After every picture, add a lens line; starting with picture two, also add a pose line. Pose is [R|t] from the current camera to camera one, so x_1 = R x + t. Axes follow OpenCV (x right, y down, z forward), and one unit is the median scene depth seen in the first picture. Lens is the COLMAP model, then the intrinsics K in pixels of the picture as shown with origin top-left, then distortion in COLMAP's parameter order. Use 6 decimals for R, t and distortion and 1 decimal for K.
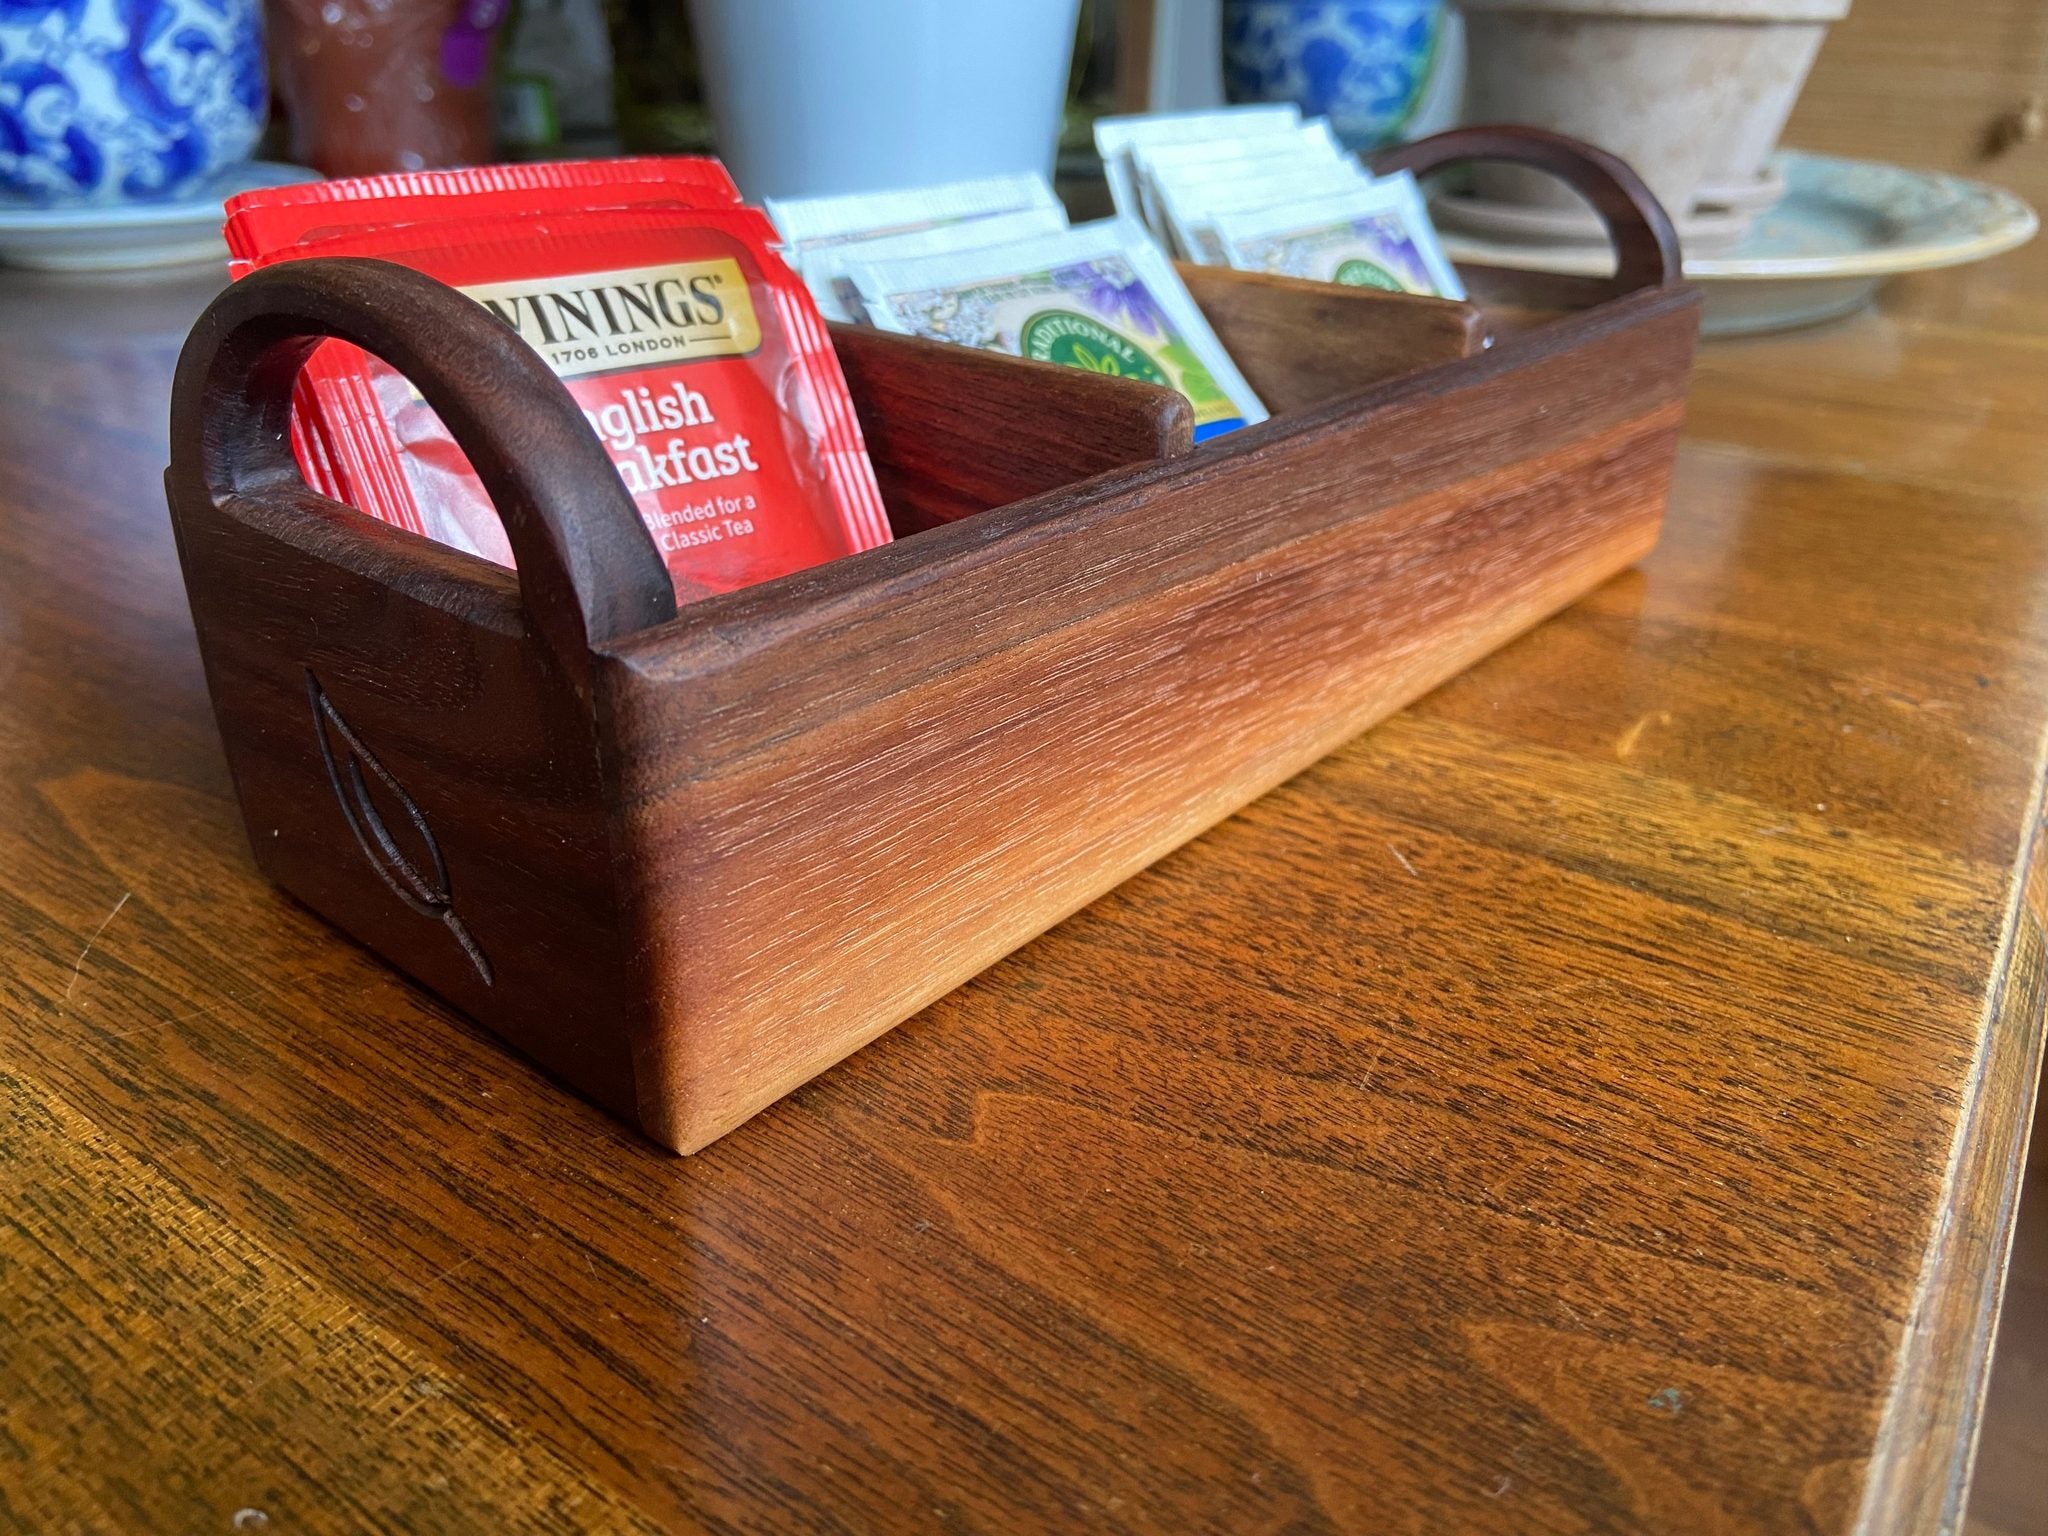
lens RADIAL K [[1549.3, 0, 1010.3], [0, 1549.3, 732.9], [0, 0, 1]] dist [0.135005, -0.212995]
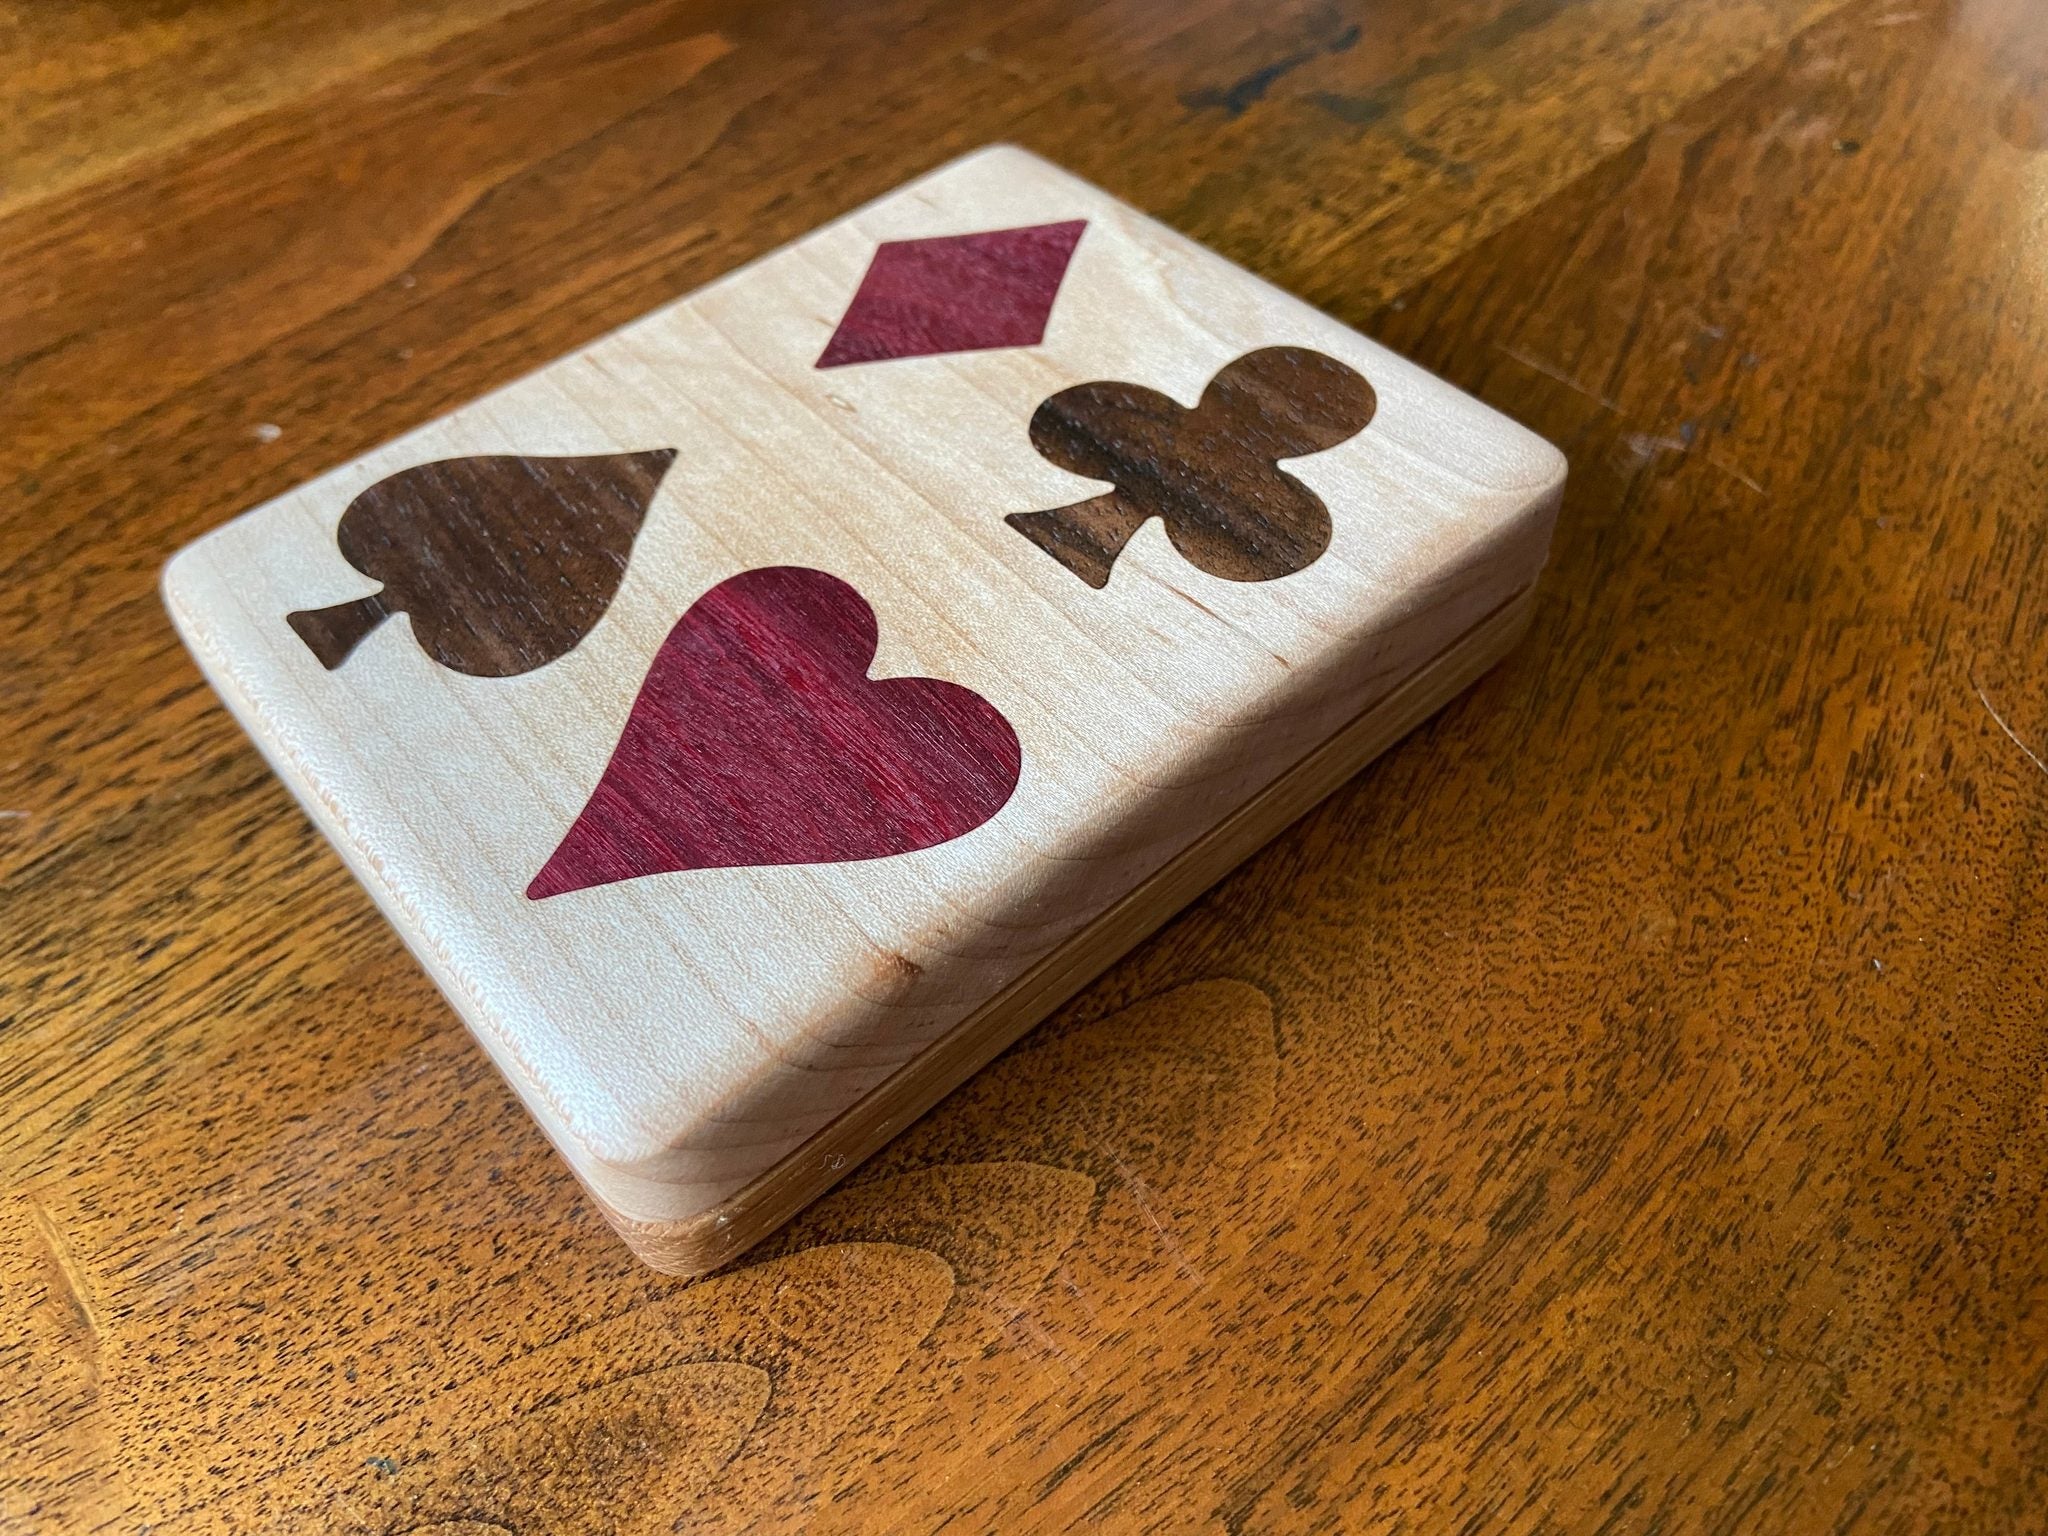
lens RADIAL K [[1549.3, 0, 1010.3], [0, 1549.3, 732.9], [0, 0, 1]] dist [0.135005, -0.212995]
pose [[-0.234958, 0.743871, -0.625660, 0.616047], [-0.387088, 0.518829, 0.762220, -0.798845], [0.891604, 0.421275, 0.166040, 1.311326]]
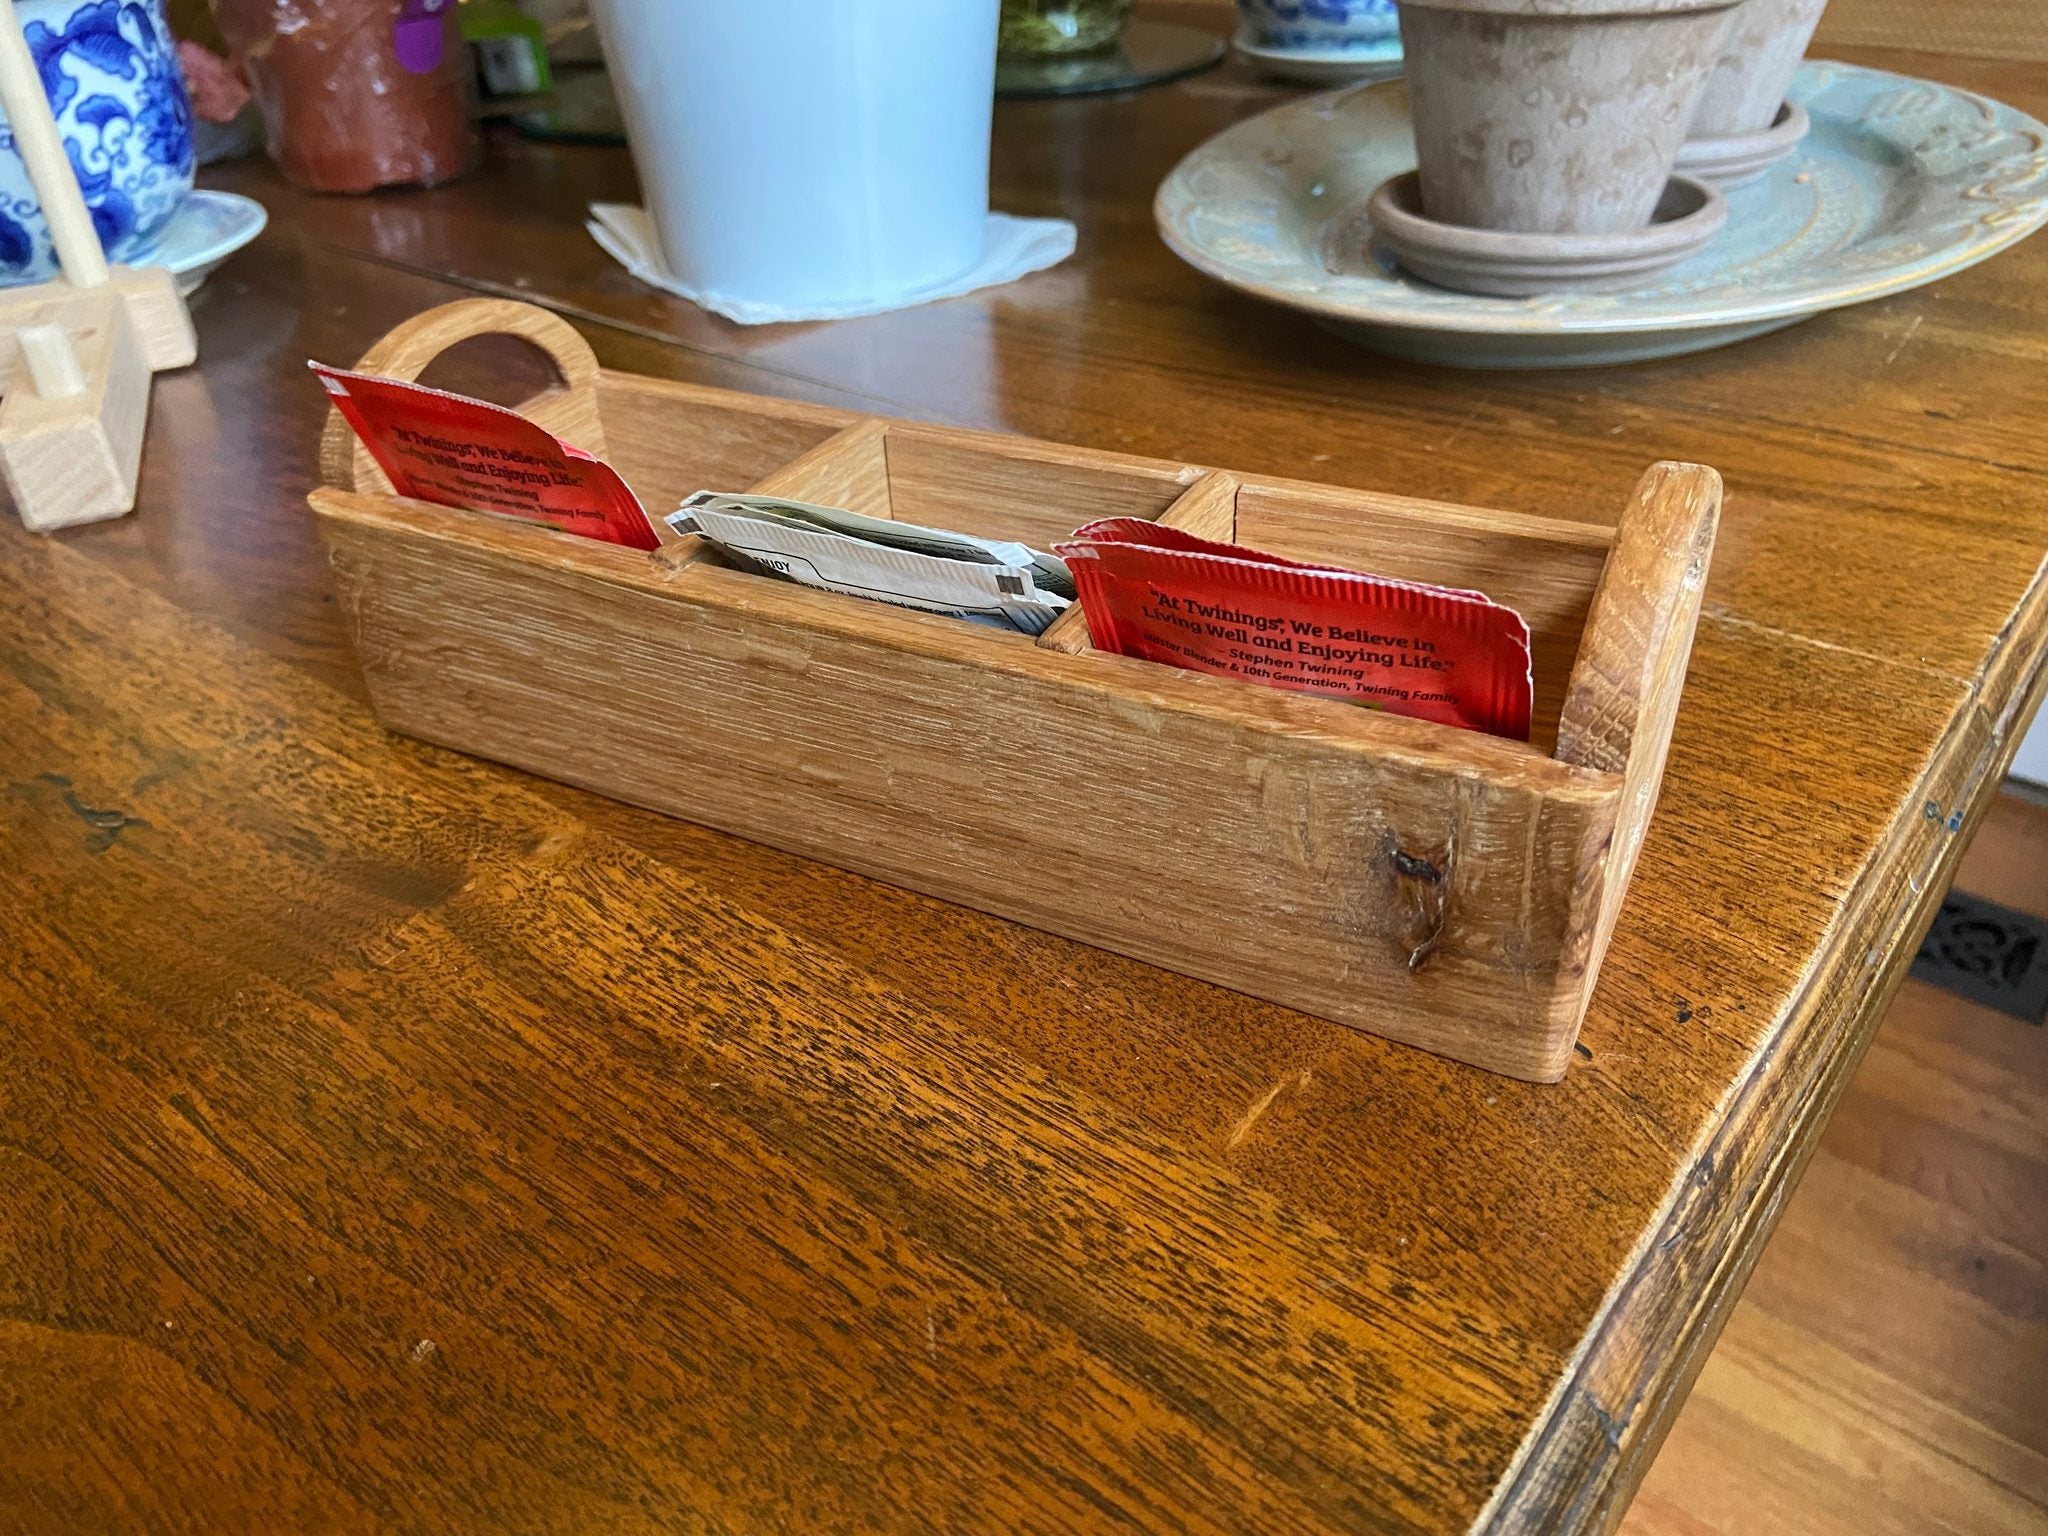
lens RADIAL K [[1537.2, 0, 1004.2], [0, 1537.2, 752.7], [0, 0, 1]] dist [0.134034, -0.197385]
pose [[0.994247, -0.016472, -0.105834, 0.400463], [0.030297, 0.991001, 0.130381, -0.401635], [0.102734, -0.132837, 0.985799, 0.083926]]
